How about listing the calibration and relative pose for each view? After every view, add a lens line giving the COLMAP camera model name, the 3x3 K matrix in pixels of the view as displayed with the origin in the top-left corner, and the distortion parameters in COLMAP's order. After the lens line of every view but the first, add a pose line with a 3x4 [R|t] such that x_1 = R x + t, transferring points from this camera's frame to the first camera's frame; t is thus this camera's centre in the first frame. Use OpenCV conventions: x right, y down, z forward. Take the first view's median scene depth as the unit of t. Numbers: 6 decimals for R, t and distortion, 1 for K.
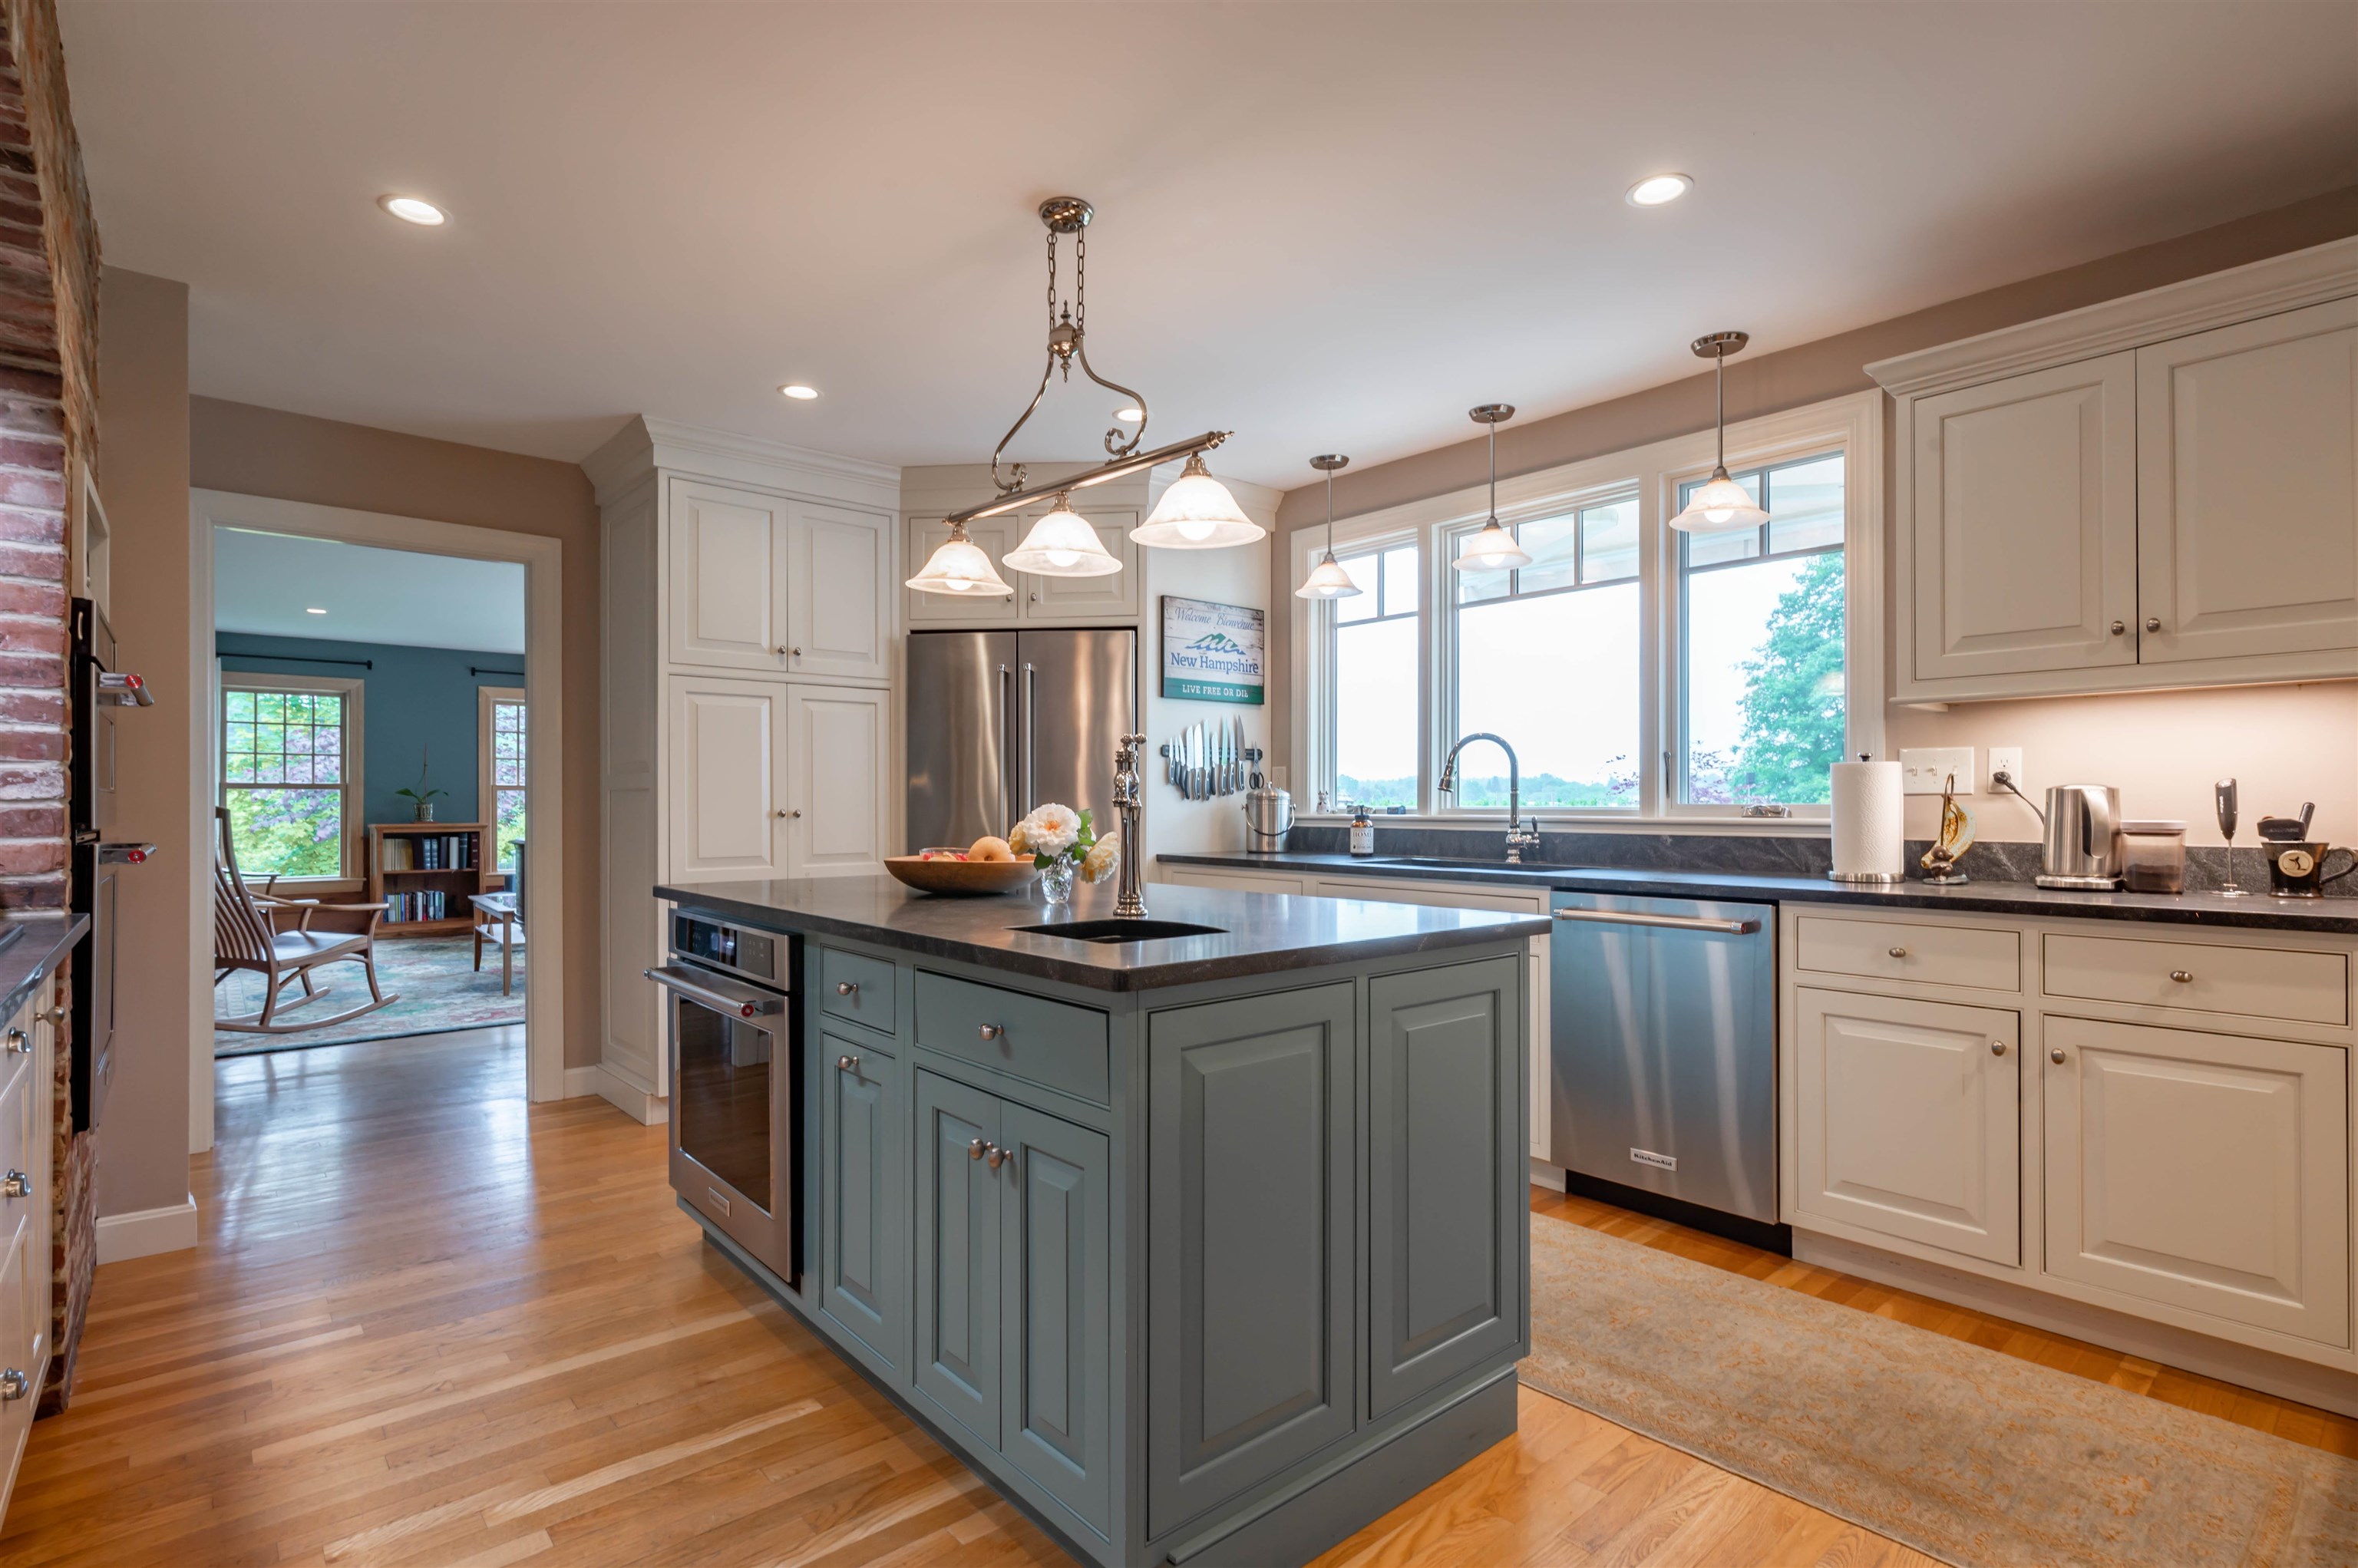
lens RADIAL K [[1144.1, 0, 1170.9], [0, 1144.1, 788.8], [0, 0, 1]] dist [0.001891, 0.000599]
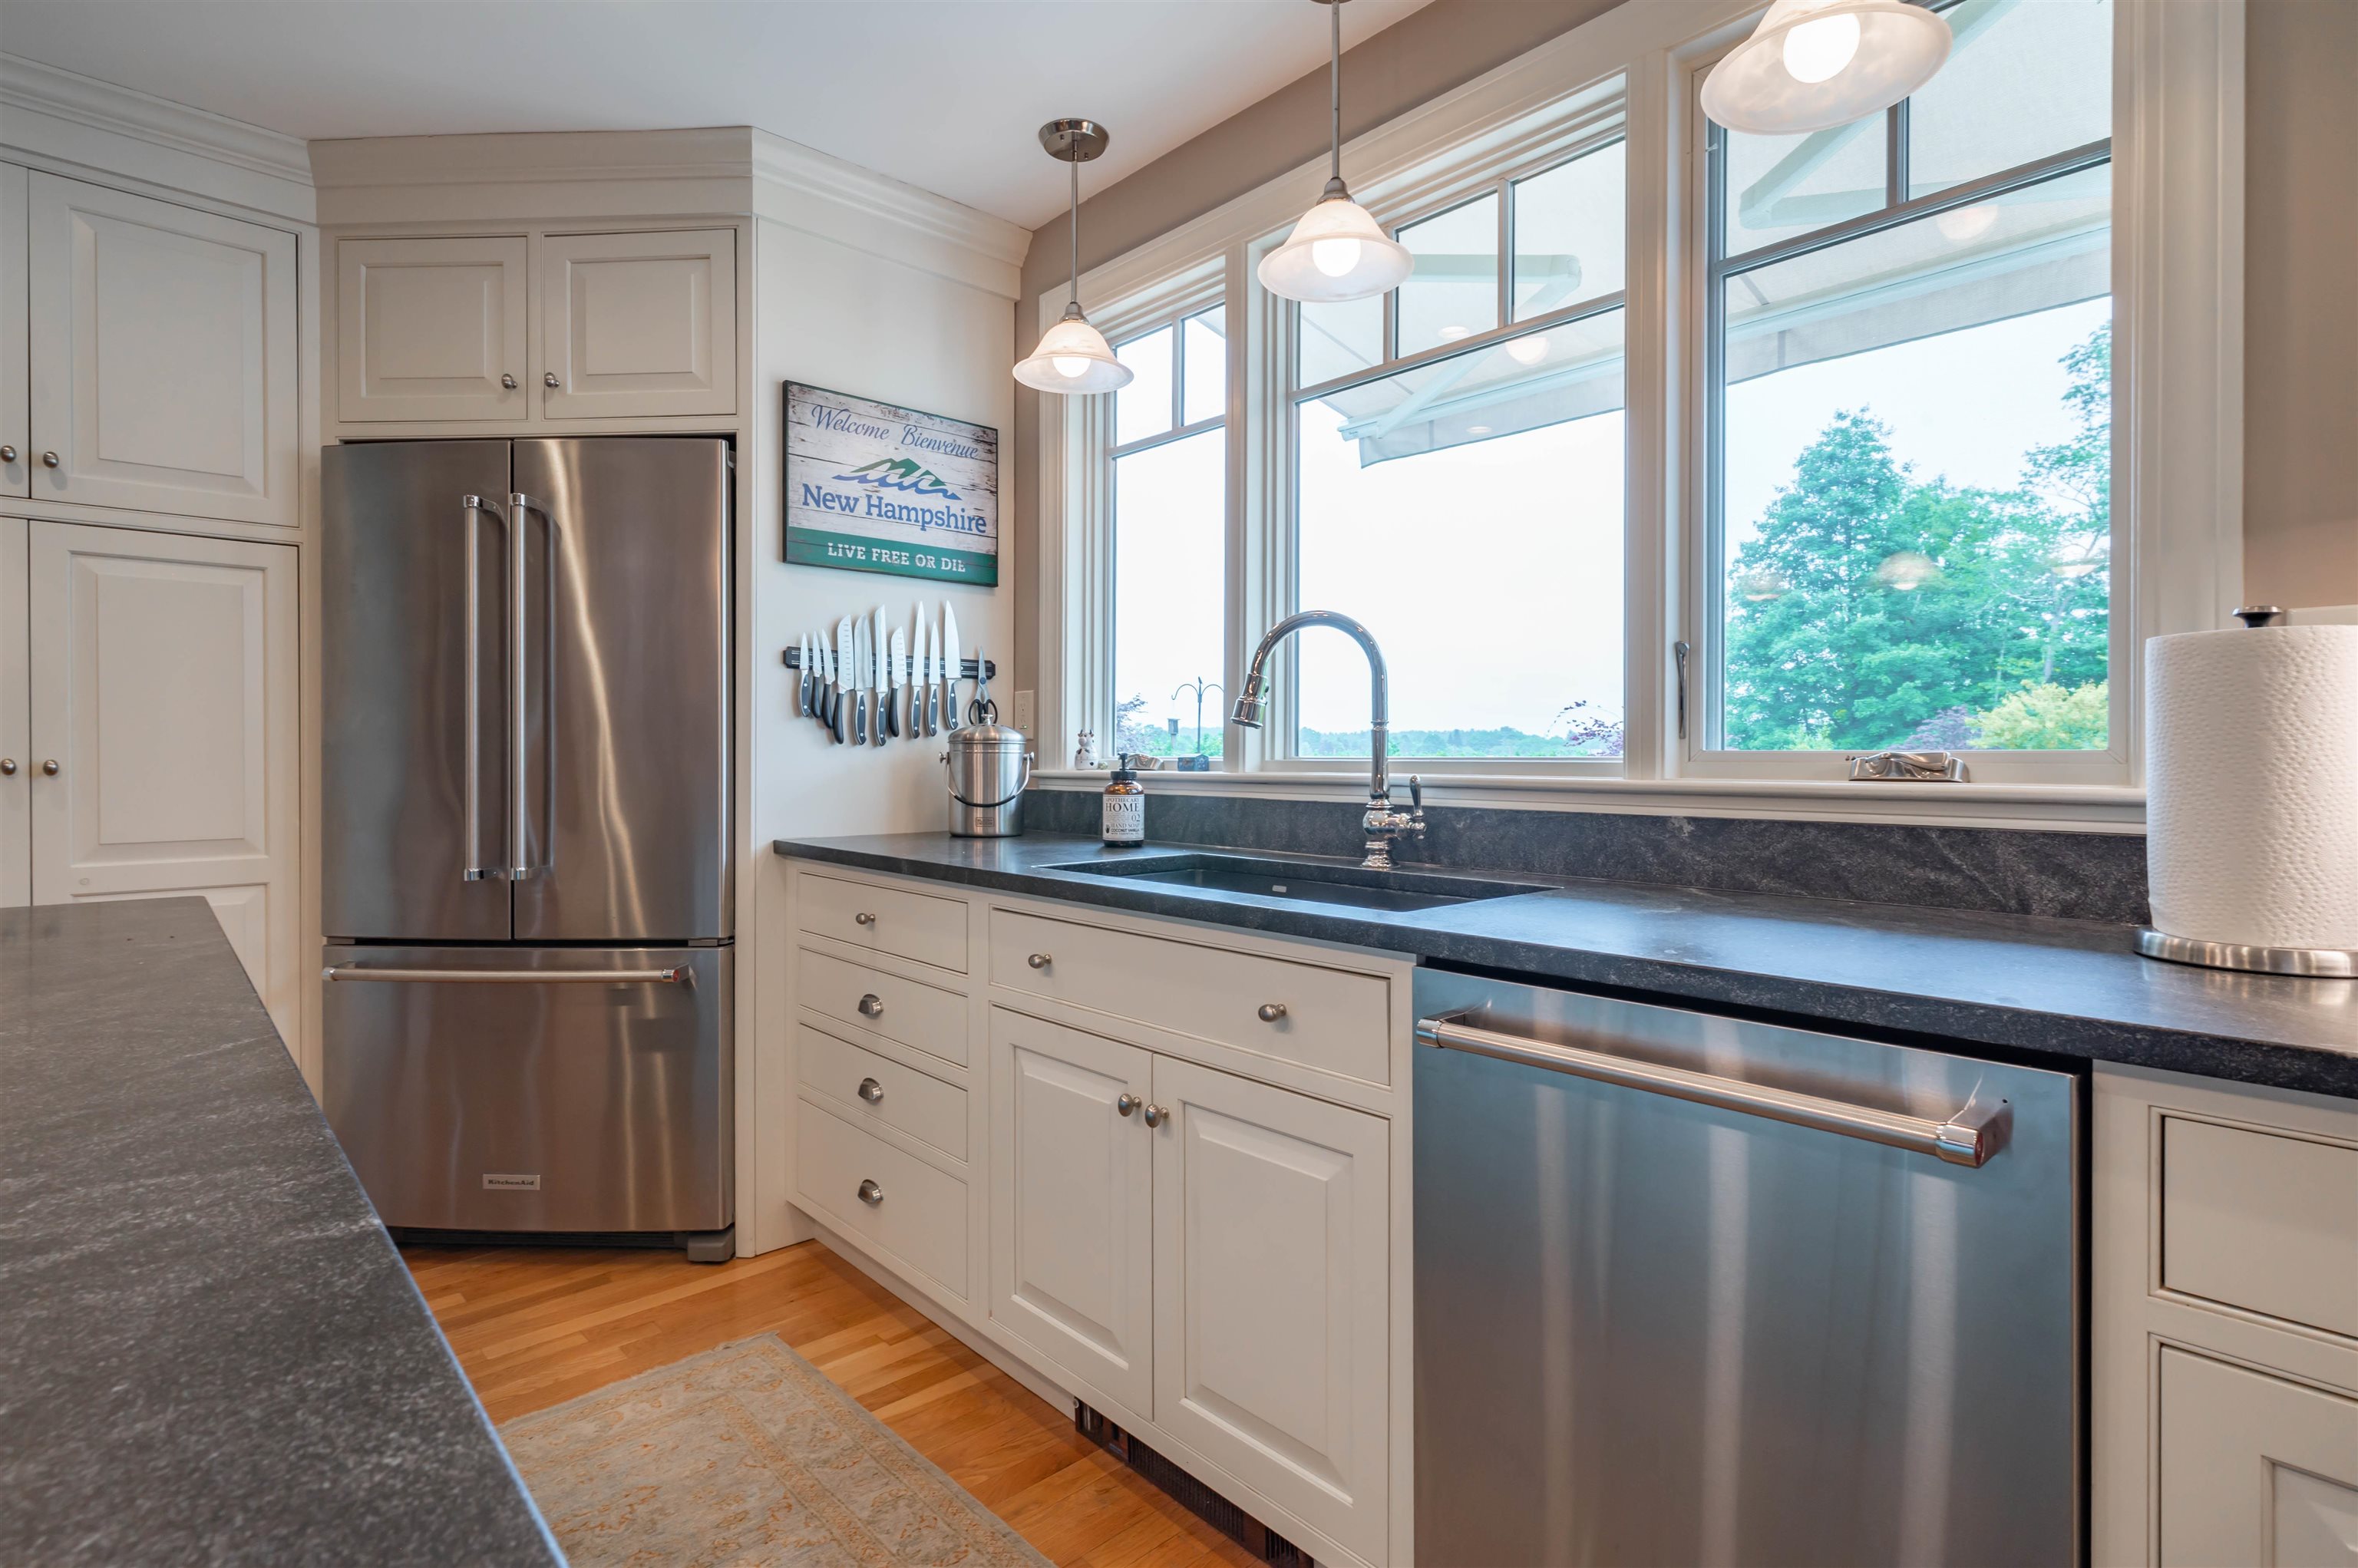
lens RADIAL K [[1164.1, 0, 1186.7], [0, 1164.1, 744.4], [0, 0, 1]] dist [0.001598, 0.000448]
pose [[0.998822, 0.002414, 0.048471, 0.165247], [-0.002549, 0.999993, 0.002721, 0.007905], [-0.048464, -0.002842, 0.998821, 0.424105]]
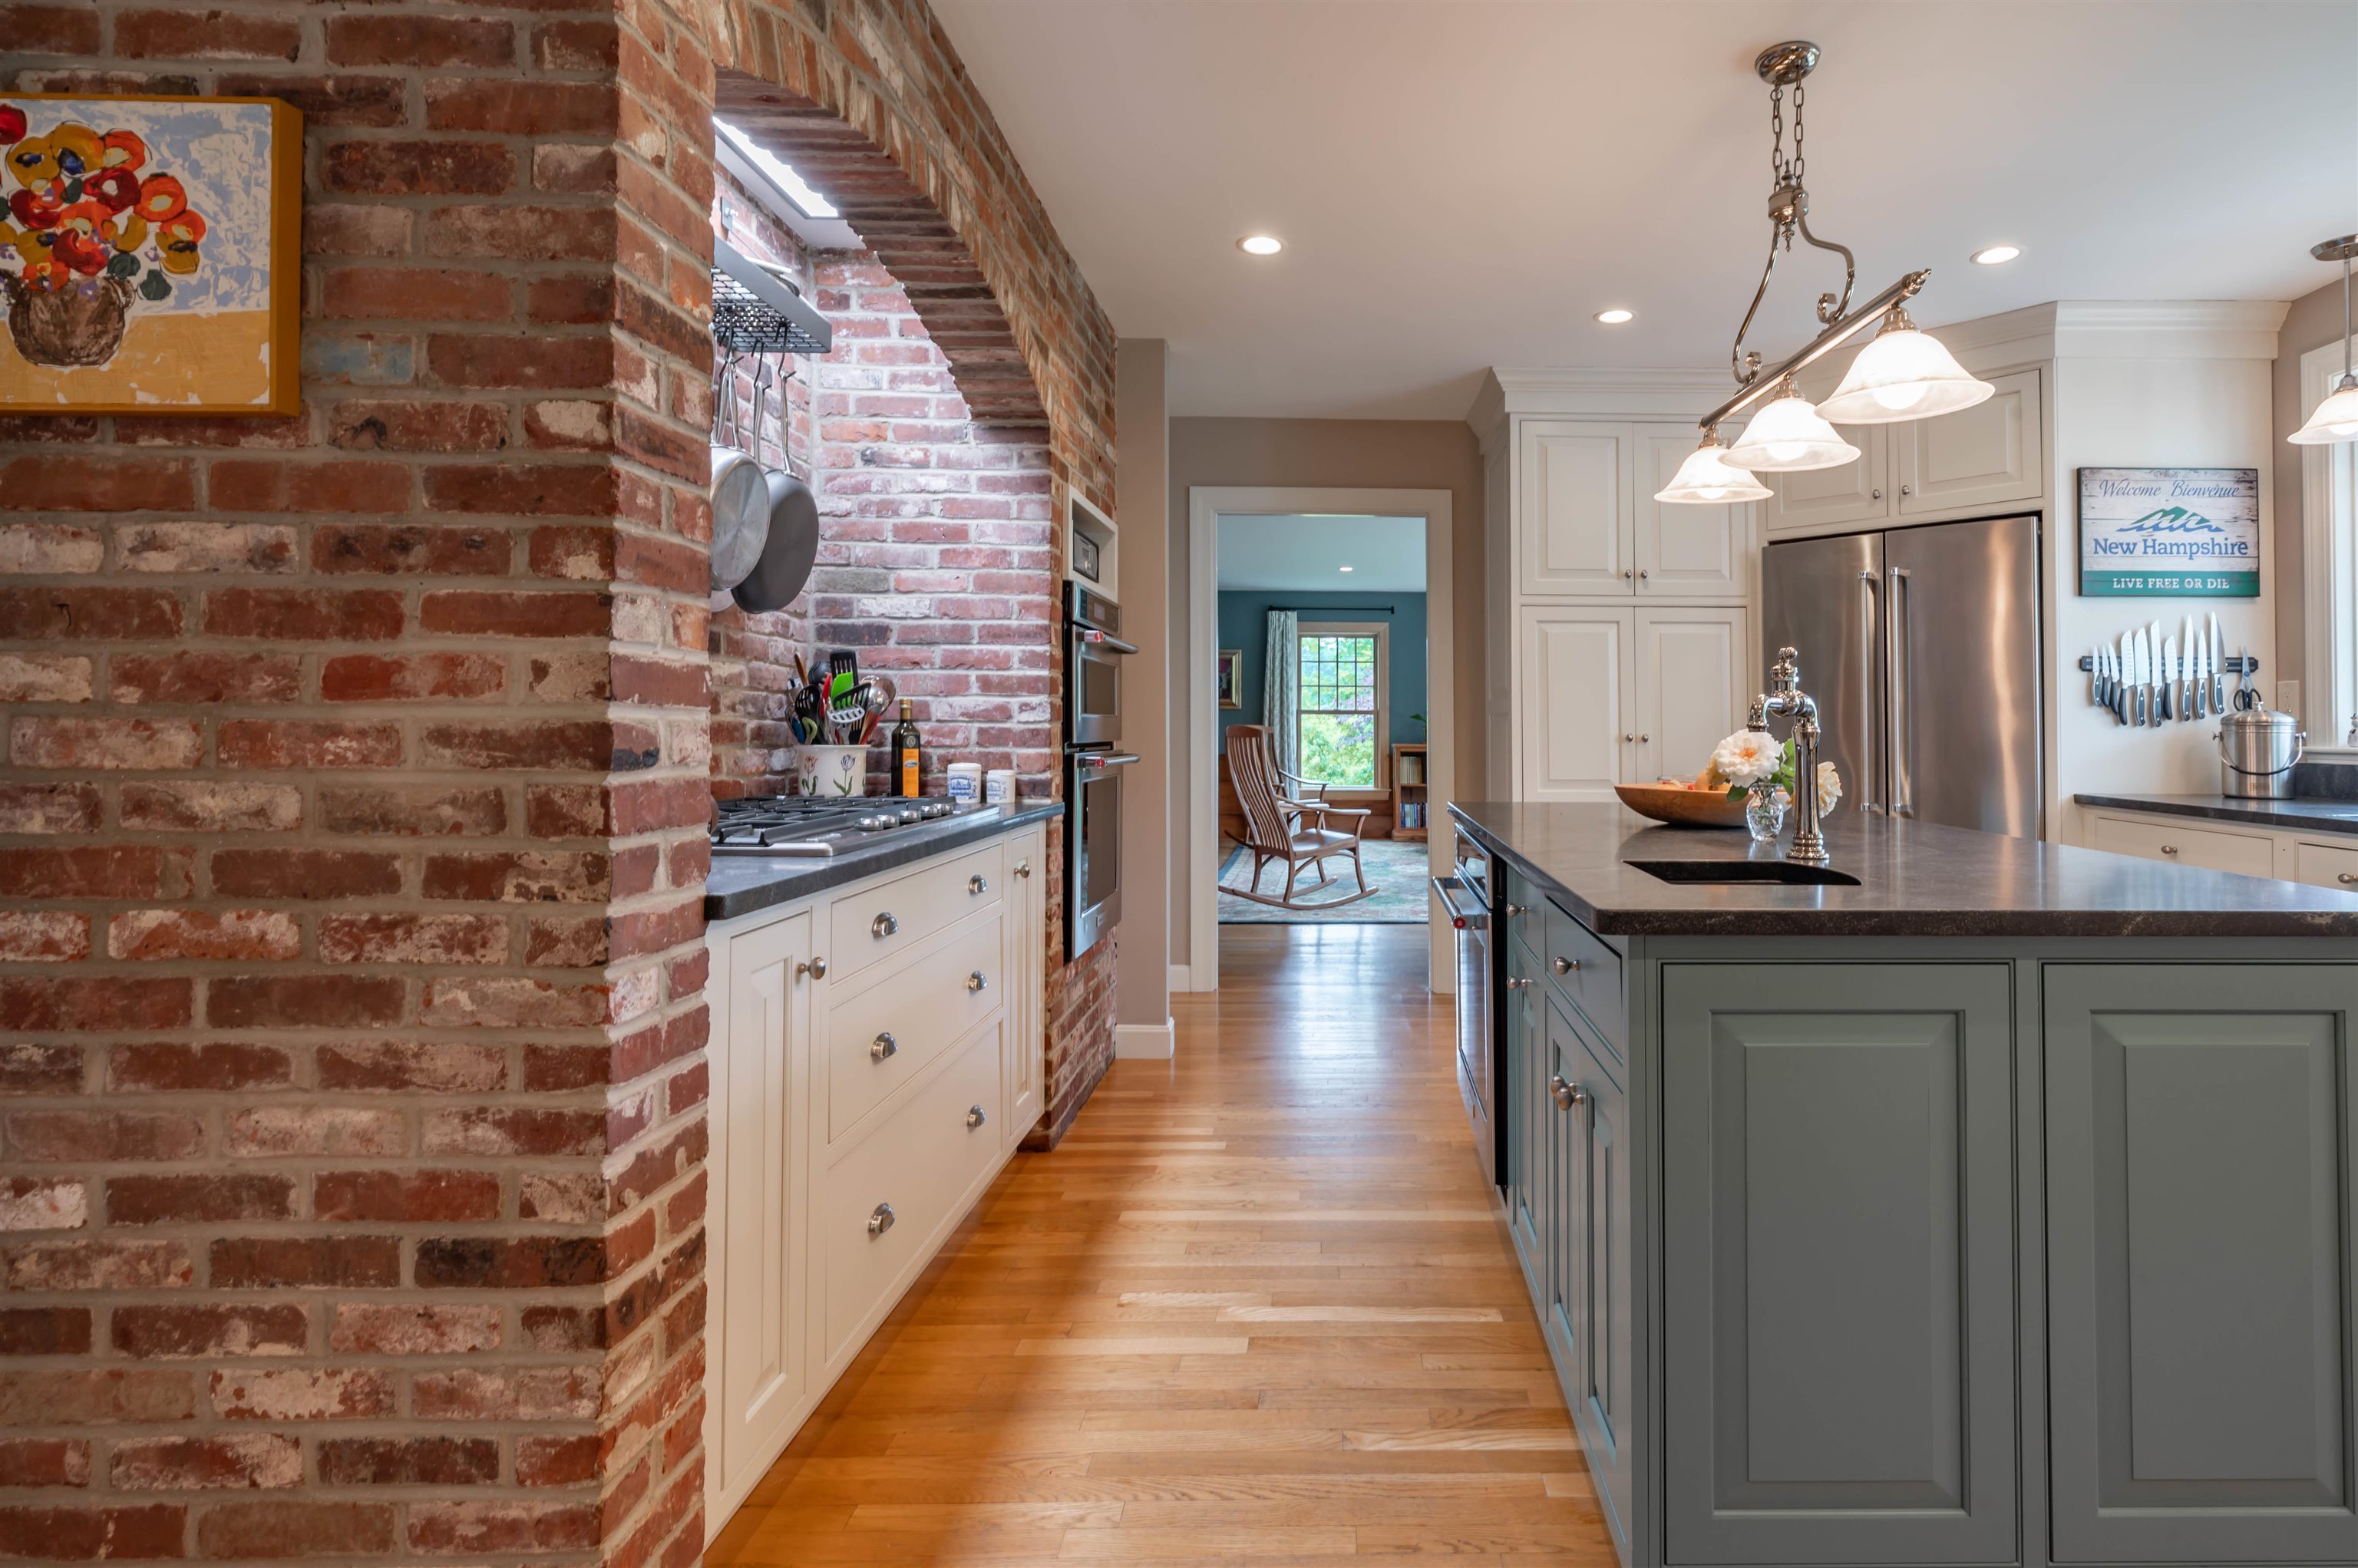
lens RADIAL K [[1189.0, 0, 1347.8], [0, 1189.0, 697.4], [0, 0, 1]] dist [0.000513, 0.001324]
pose [[0.770141, -0.011255, -0.637774, 0.128230], [0.002508, 0.999890, -0.014616, 0.000856], [0.637868, 0.009657, 0.770085, 0.044307]]
